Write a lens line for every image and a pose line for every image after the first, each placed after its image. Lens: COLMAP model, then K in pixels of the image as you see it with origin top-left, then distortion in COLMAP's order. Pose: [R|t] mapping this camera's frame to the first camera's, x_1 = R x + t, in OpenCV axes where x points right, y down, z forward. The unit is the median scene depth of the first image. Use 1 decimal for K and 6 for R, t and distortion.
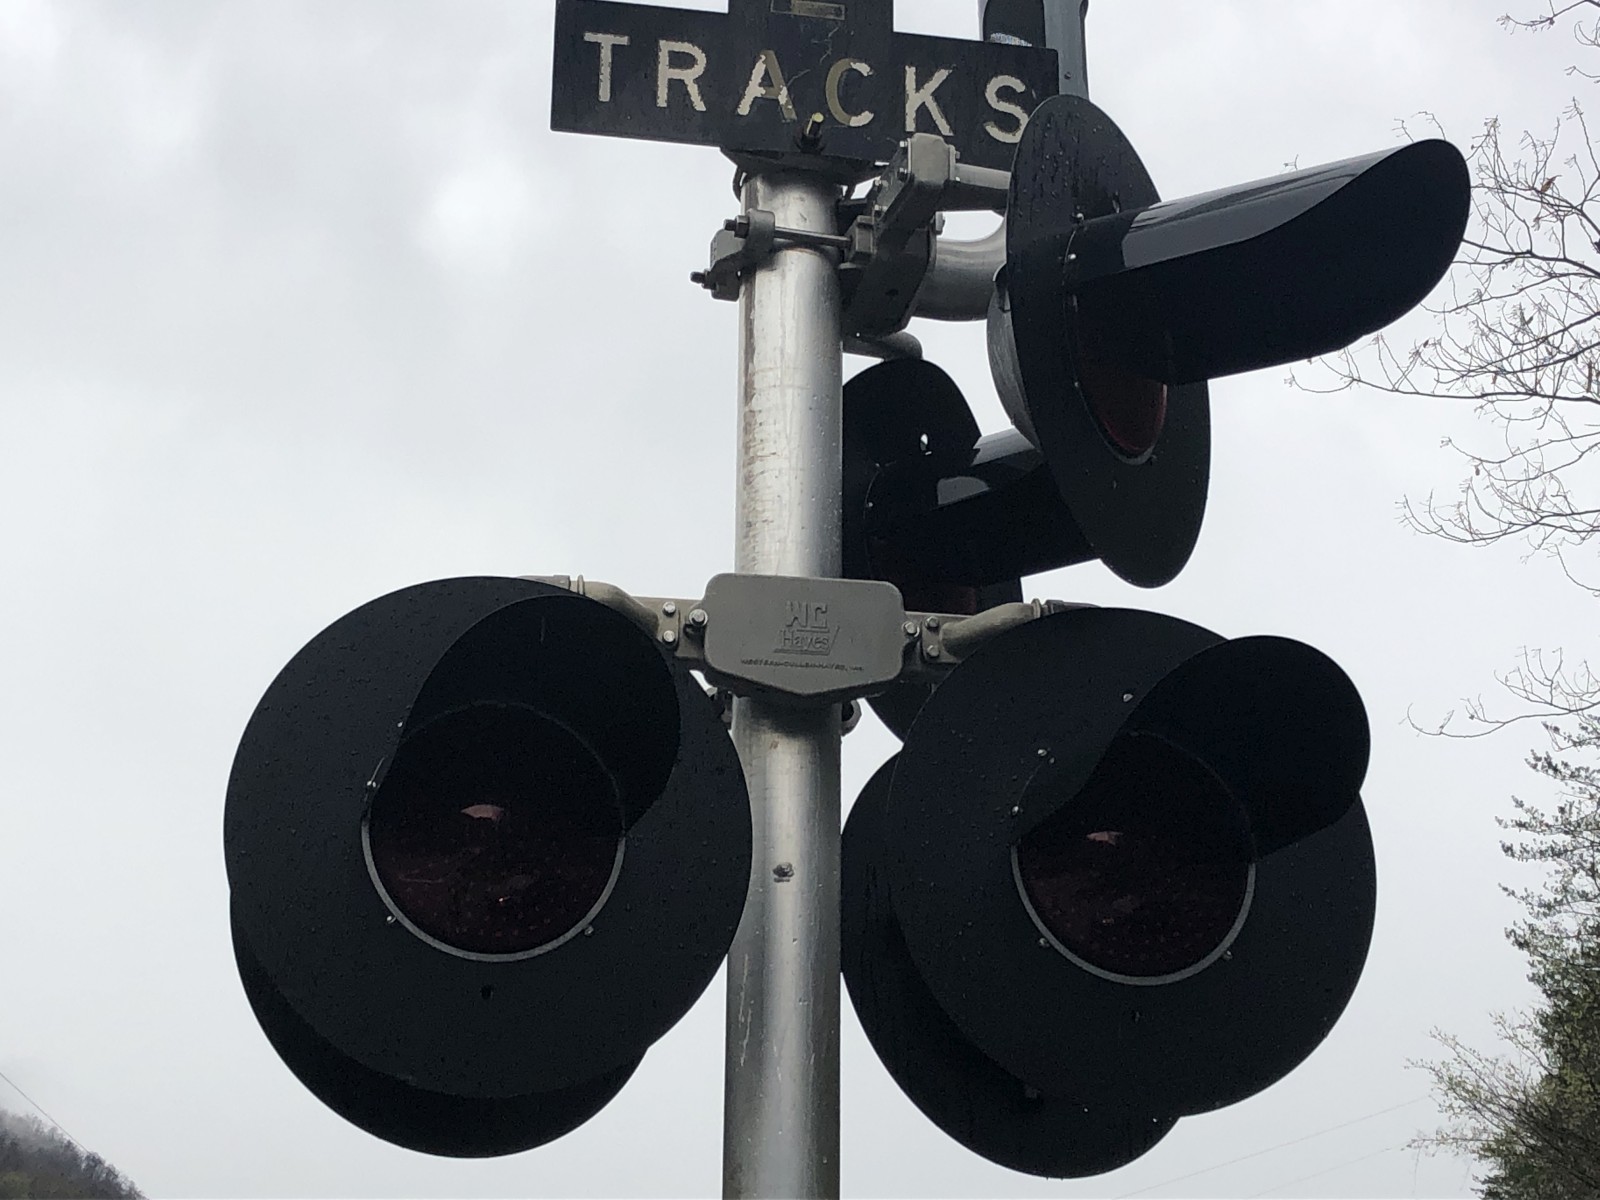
lens RADIAL K [[2886.2, 0, 789.7], [0, 2886.2, 590.1], [0, 0, 1]] dist [0.053147, 0.000000]
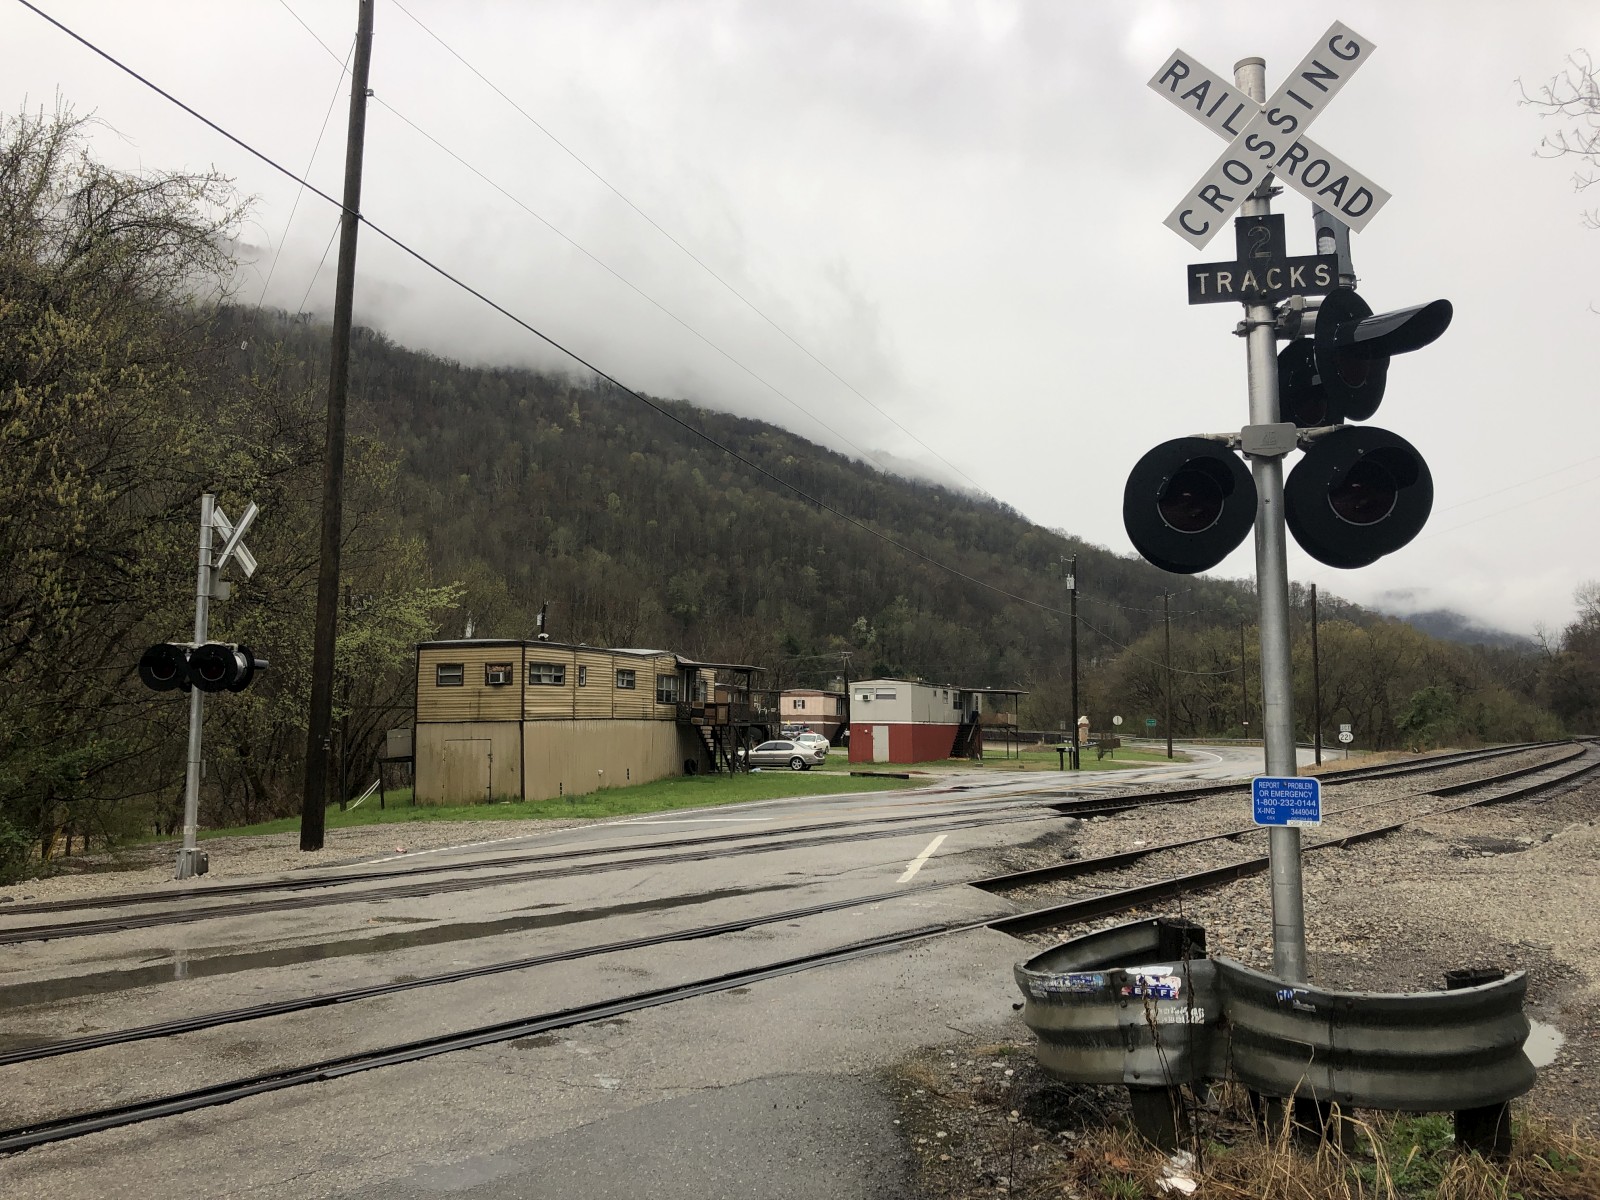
lens RADIAL K [[1299.5, 0, 794.2], [0, 1299.5, 544.9], [0, 0, 1]] dist [0.055807, -0.062444]
pose [[0.921675, -0.064538, -0.382557, 0.072828], [0.149316, 0.969119, 0.196247, -0.261925], [0.358078, -0.237998, 0.902850, -0.768462]]
